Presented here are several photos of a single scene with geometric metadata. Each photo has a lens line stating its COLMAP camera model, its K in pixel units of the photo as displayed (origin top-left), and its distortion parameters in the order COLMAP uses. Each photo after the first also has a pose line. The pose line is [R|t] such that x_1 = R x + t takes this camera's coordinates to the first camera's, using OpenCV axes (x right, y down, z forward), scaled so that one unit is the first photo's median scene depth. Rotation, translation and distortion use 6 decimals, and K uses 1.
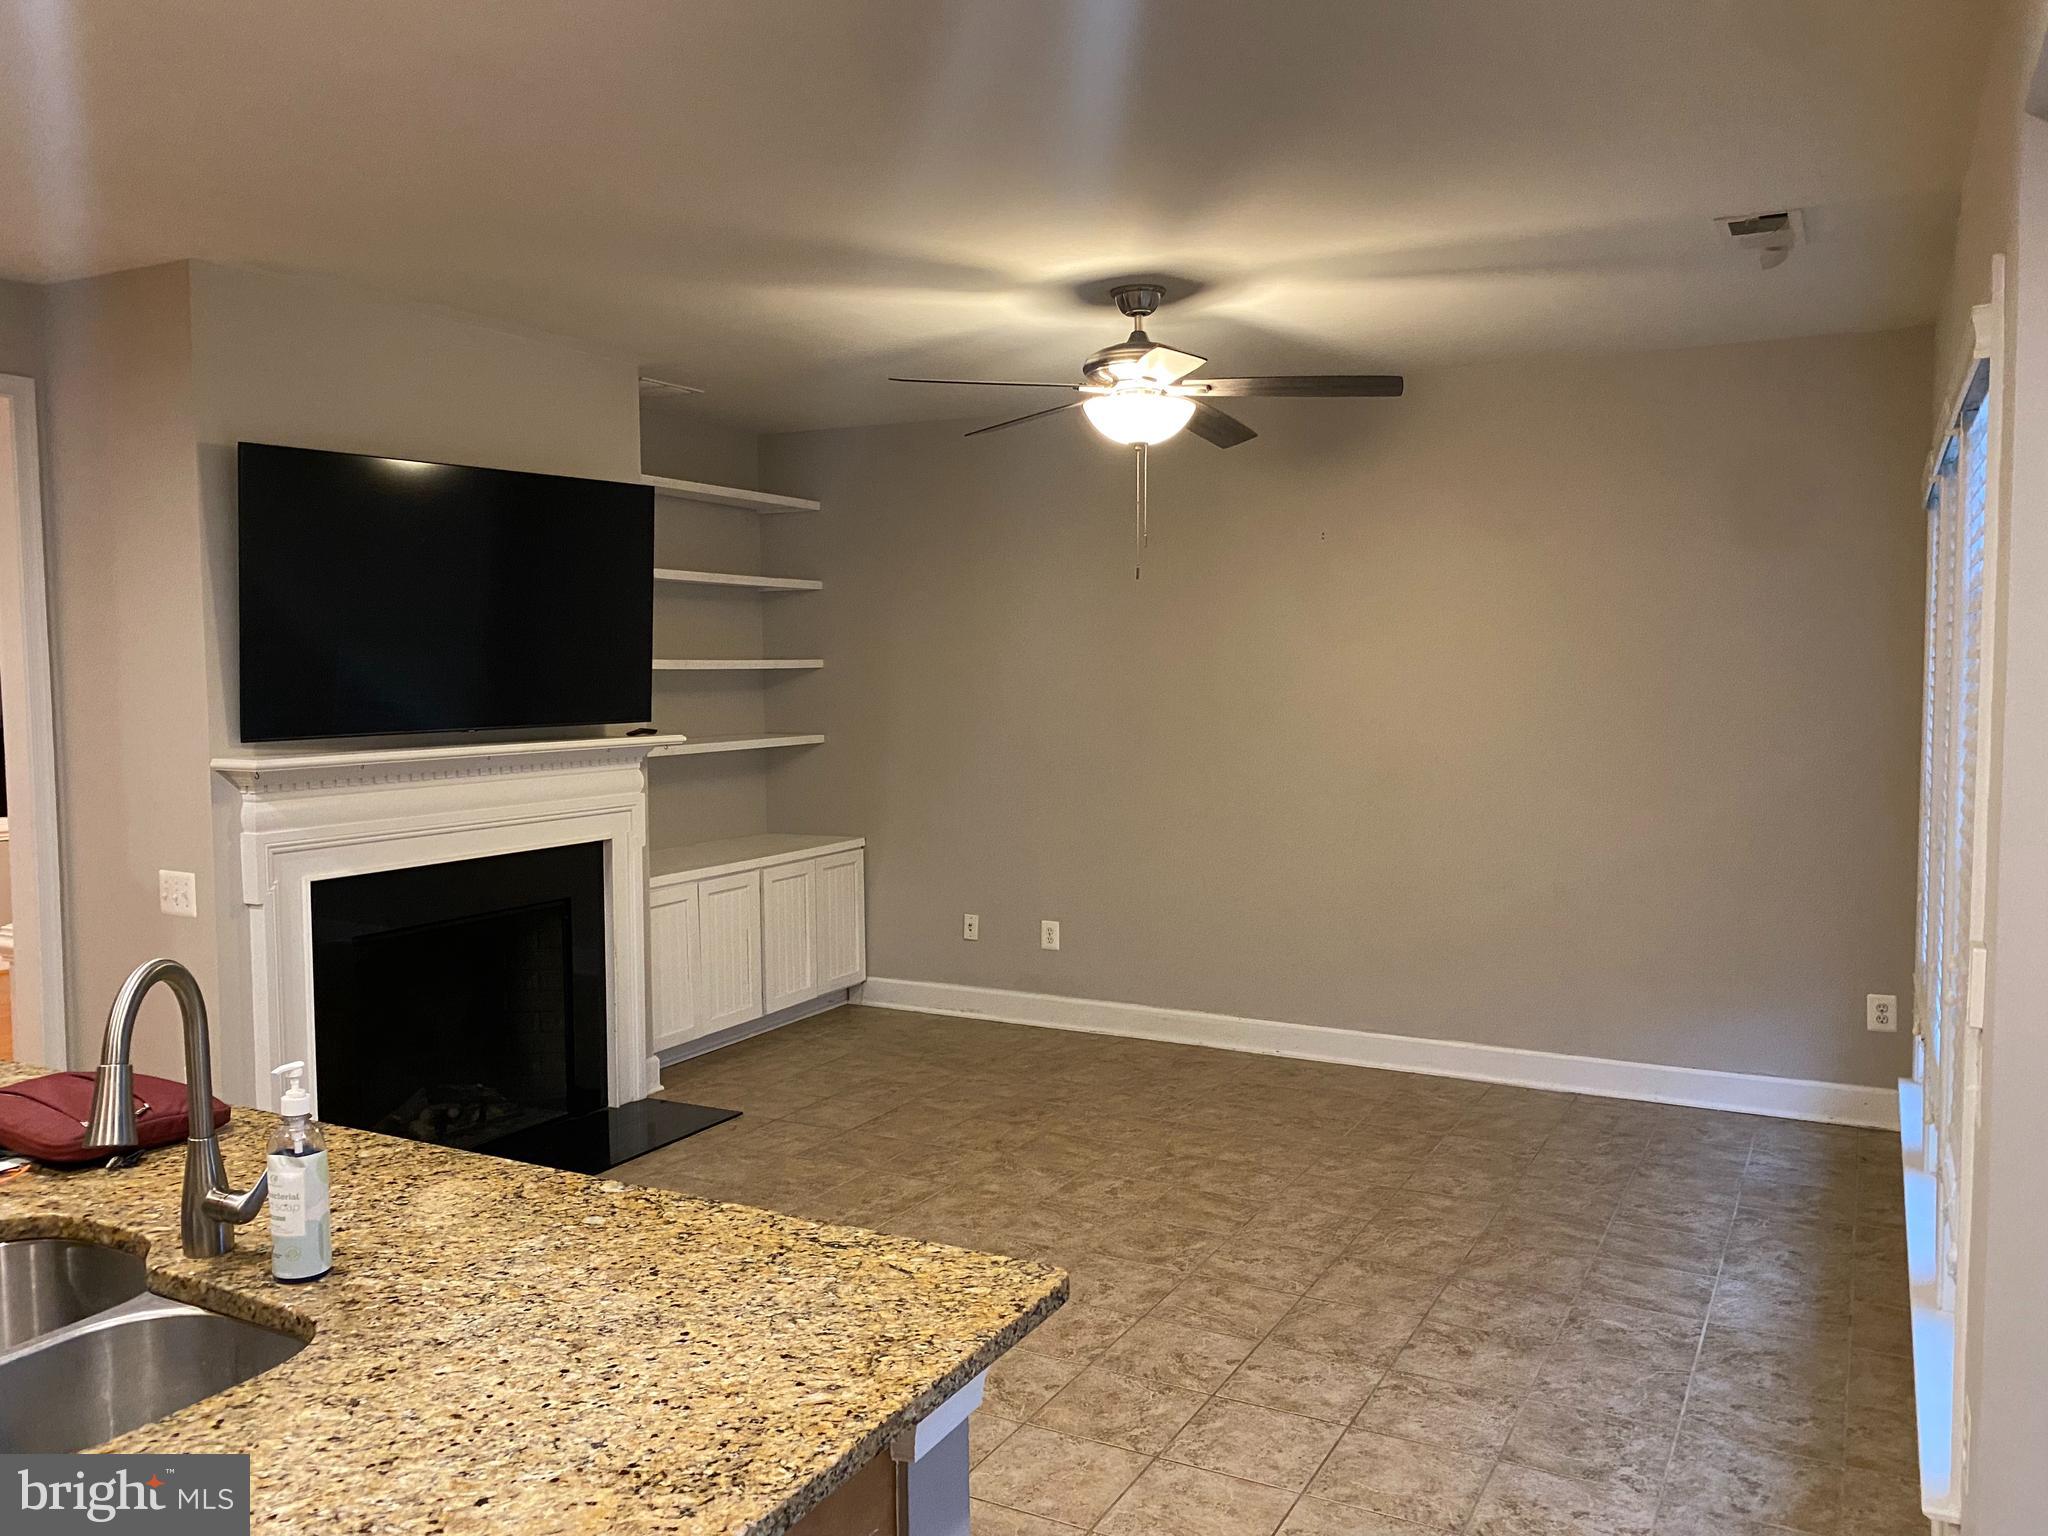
lens RADIAL K [[1559.5, 0, 1024.0], [0, 1559.5, 768.0], [0, 0, 1]] dist [0.068542, -0.086782]
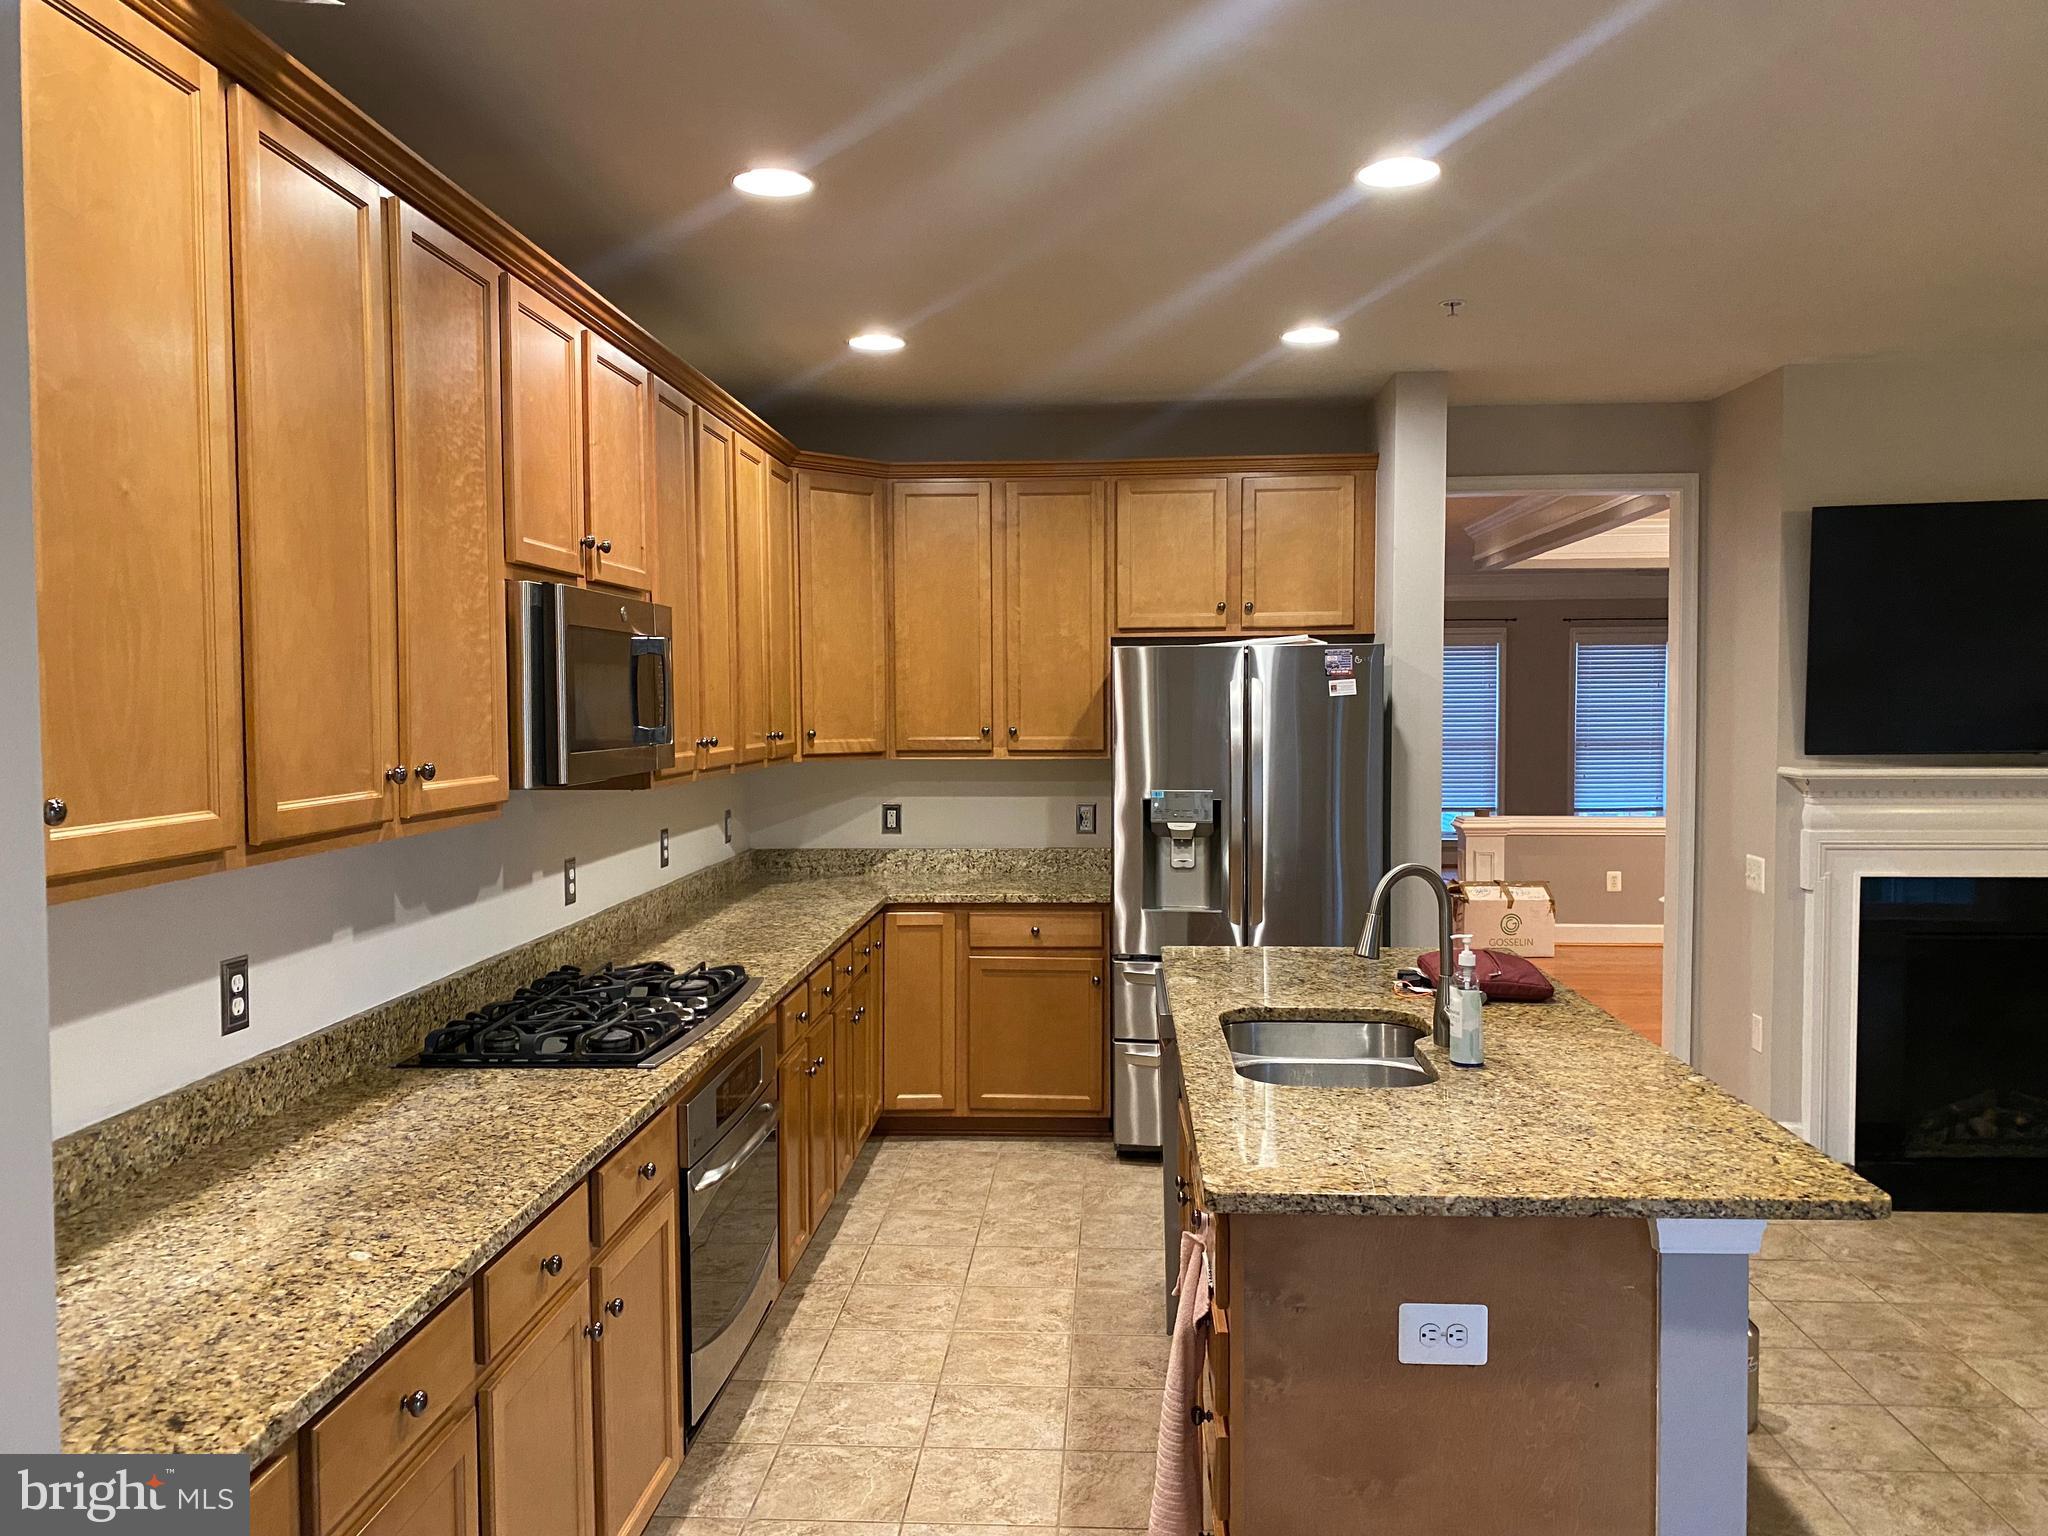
lens RADIAL K [[1559.5, 0, 1024.0], [0, 1559.5, 768.0], [0, 0, 1]] dist [0.068542, -0.086782]
pose [[0.419285, 0.042561, -0.906856, 0.358516], [-0.055366, 0.998240, 0.021252, 0.001559], [0.906165, 0.041298, 0.420904, -0.052975]]
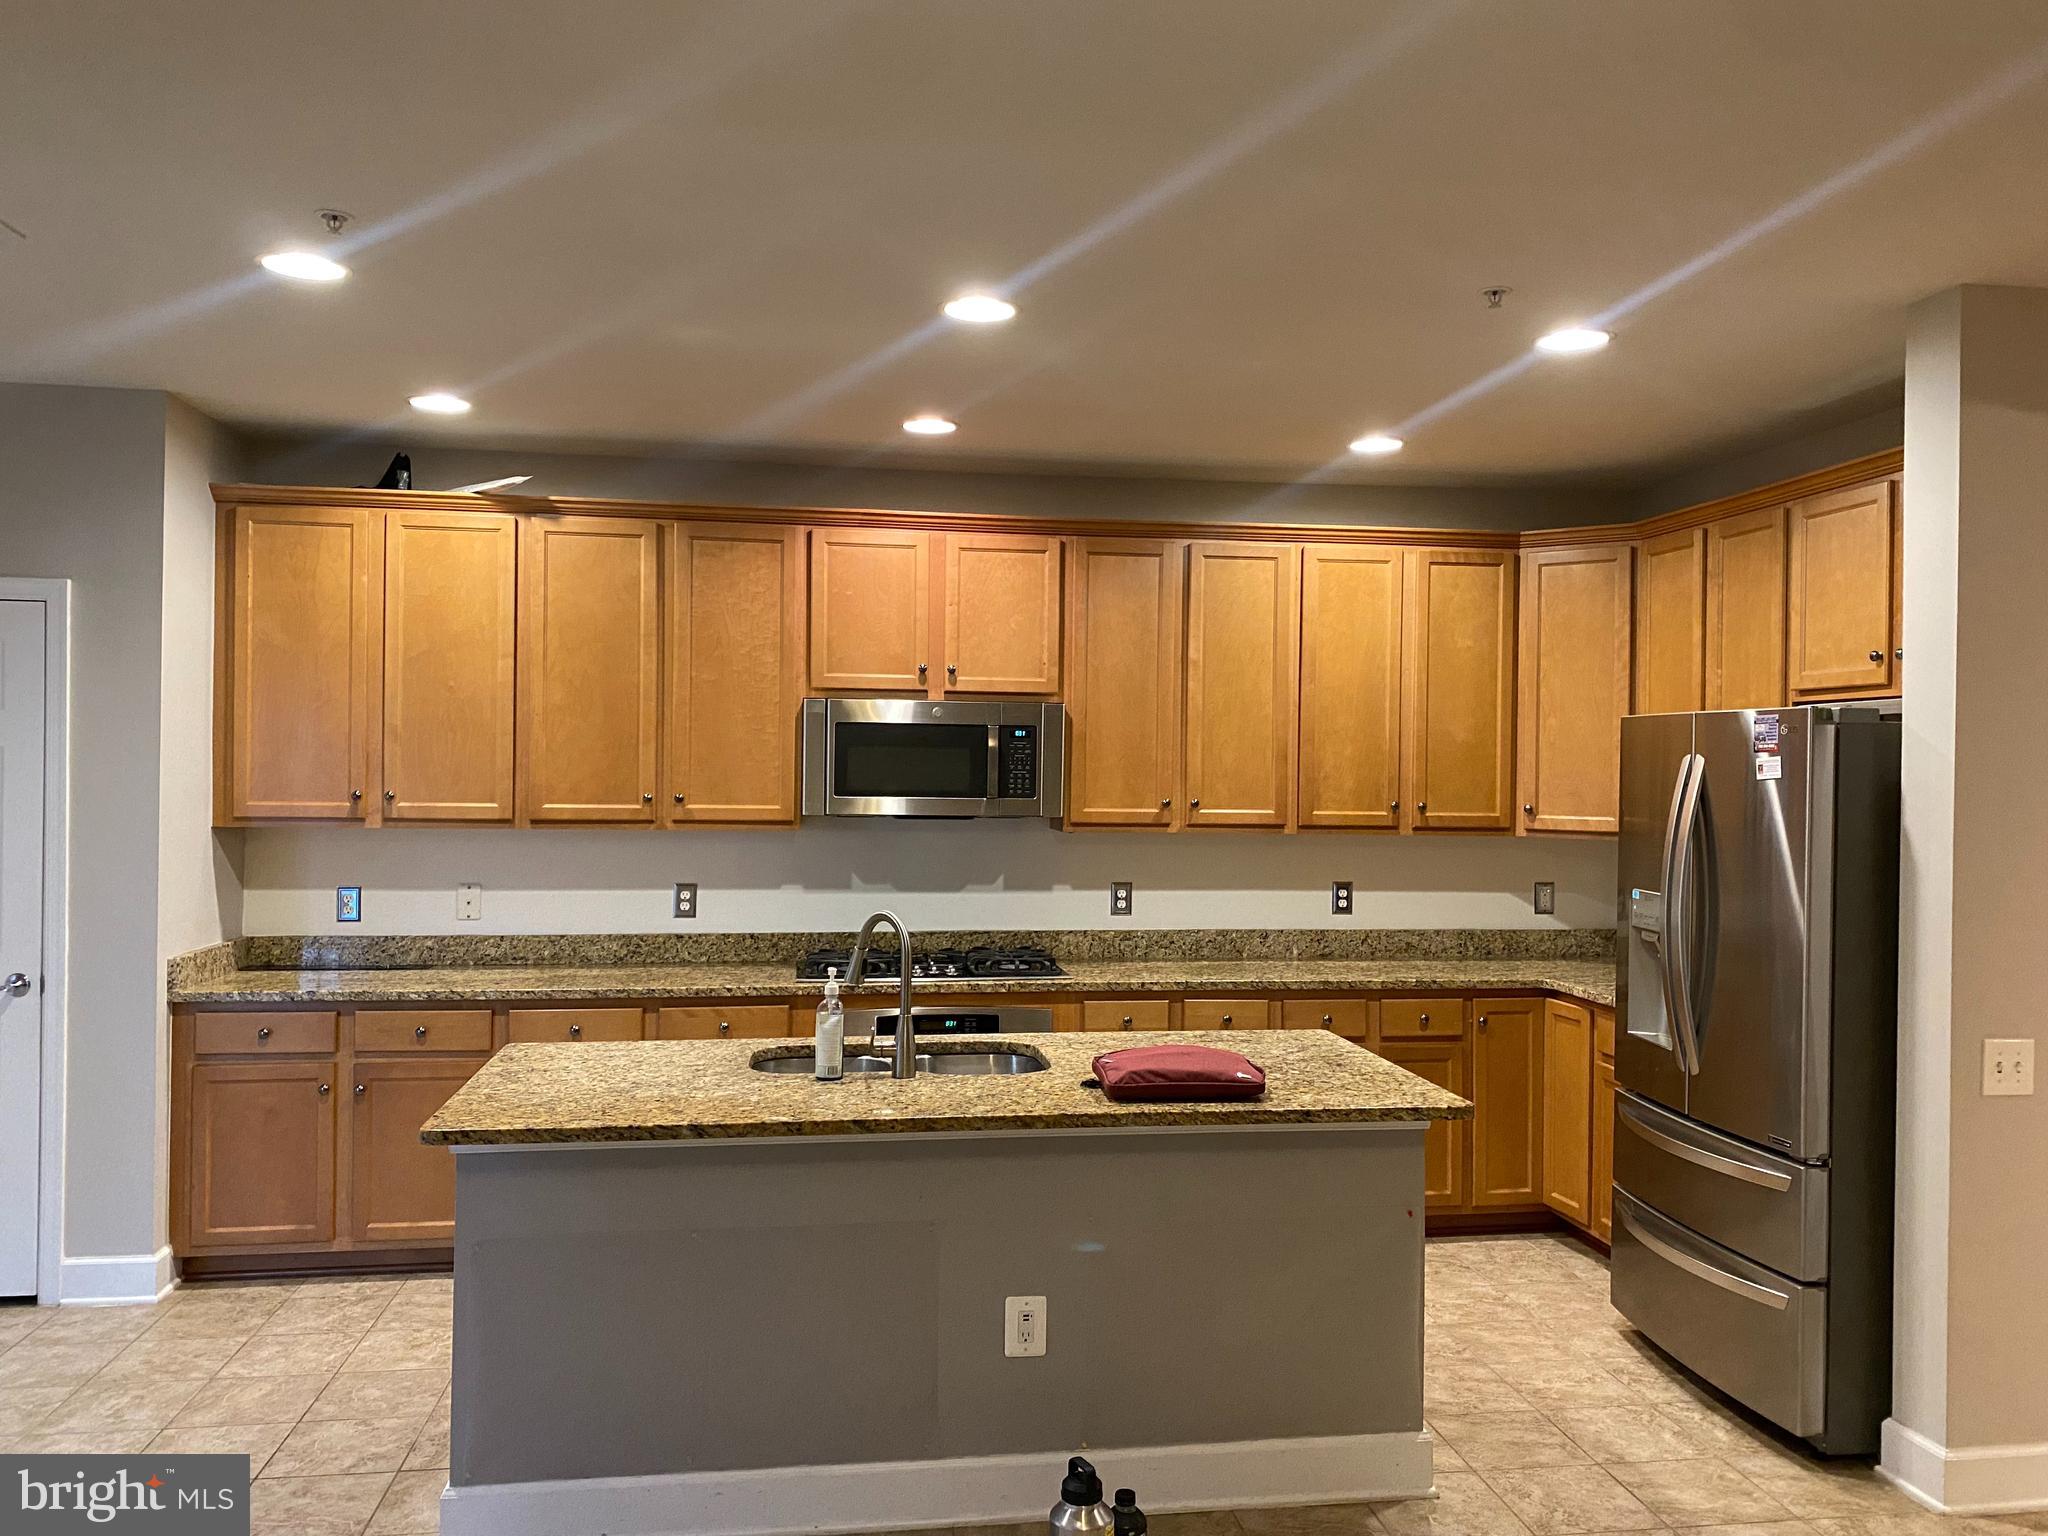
lens RADIAL K [[1559.5, 0, 1024.0], [0, 1559.5, 768.0], [0, 0, 1]] dist [0.068542, -0.086782]
pose [[-0.803926, -0.003795, -0.594718, 0.226375], [-0.047603, 0.997182, 0.057985, -0.077962], [0.592822, 0.074926, -0.801841, 1.112461]]
